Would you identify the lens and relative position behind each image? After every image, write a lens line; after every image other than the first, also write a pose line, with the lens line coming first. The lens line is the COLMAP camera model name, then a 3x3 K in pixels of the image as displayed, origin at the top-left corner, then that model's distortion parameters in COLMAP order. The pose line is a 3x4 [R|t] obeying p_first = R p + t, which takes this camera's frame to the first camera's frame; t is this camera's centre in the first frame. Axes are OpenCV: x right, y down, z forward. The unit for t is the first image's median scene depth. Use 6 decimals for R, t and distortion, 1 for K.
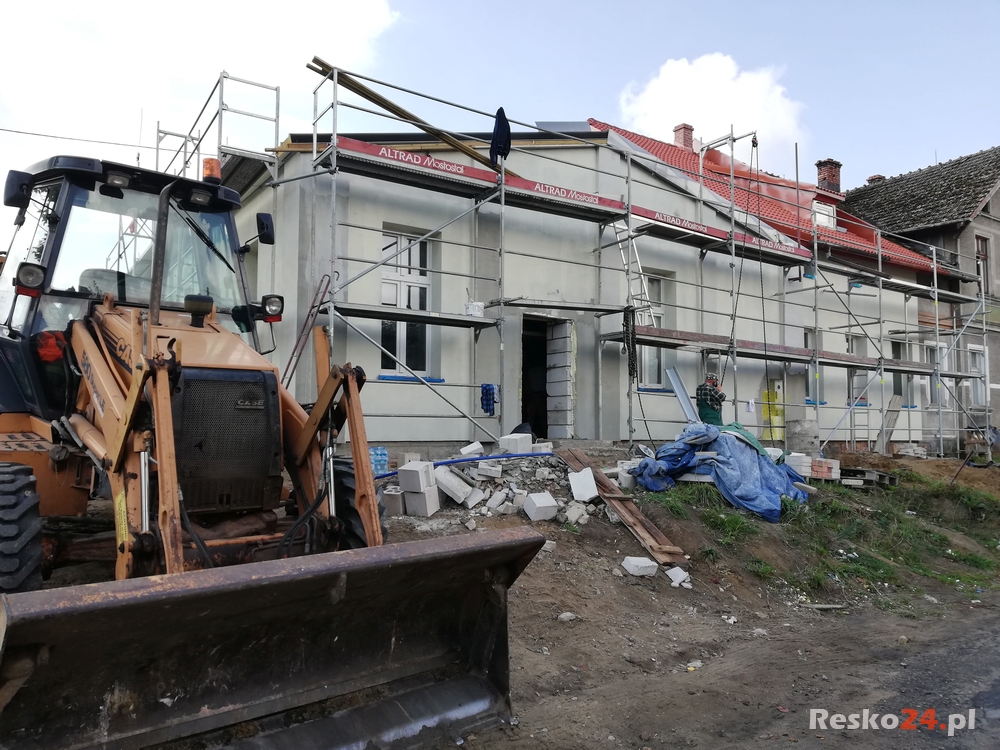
lens RADIAL K [[773.1, 0, 500.0], [0, 773.1, 375.0], [0, 0, 1]] dist [-0.001175, -0.002096]
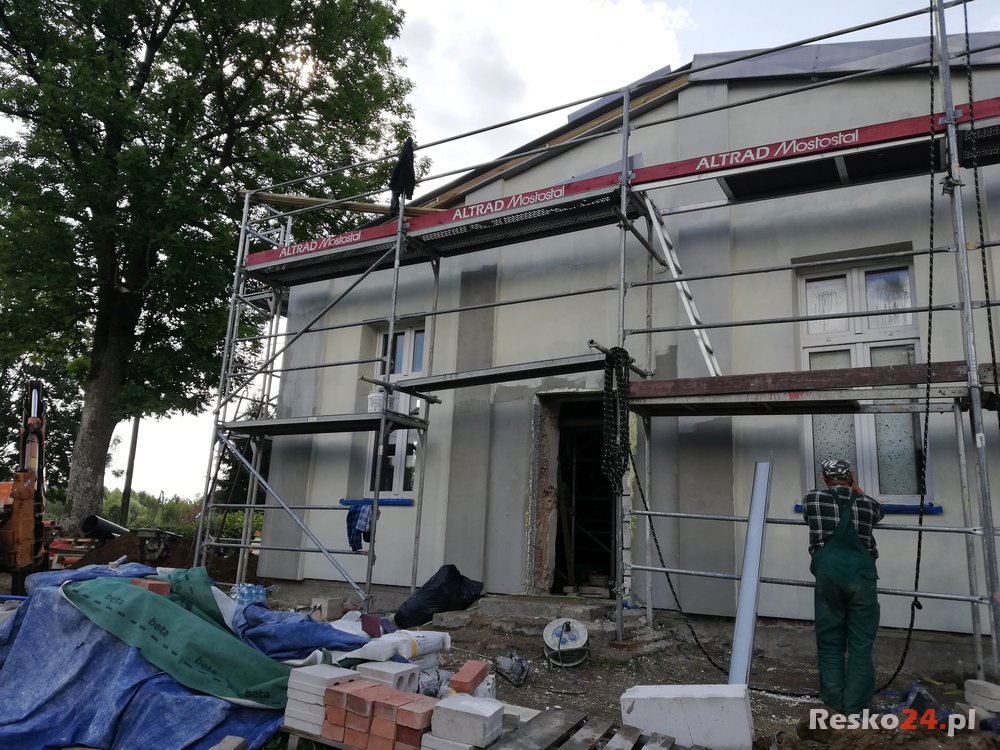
lens RADIAL K [[773.1, 0, 500.0], [0, 773.1, 375.0], [0, 0, 1]] dist [-0.001175, -0.002096]
pose [[0.397272, -0.182724, -0.899326, 0.653733], [0.016825, 0.981262, -0.191940, 0.031339], [0.917547, 0.061122, 0.392902, 0.764290]]
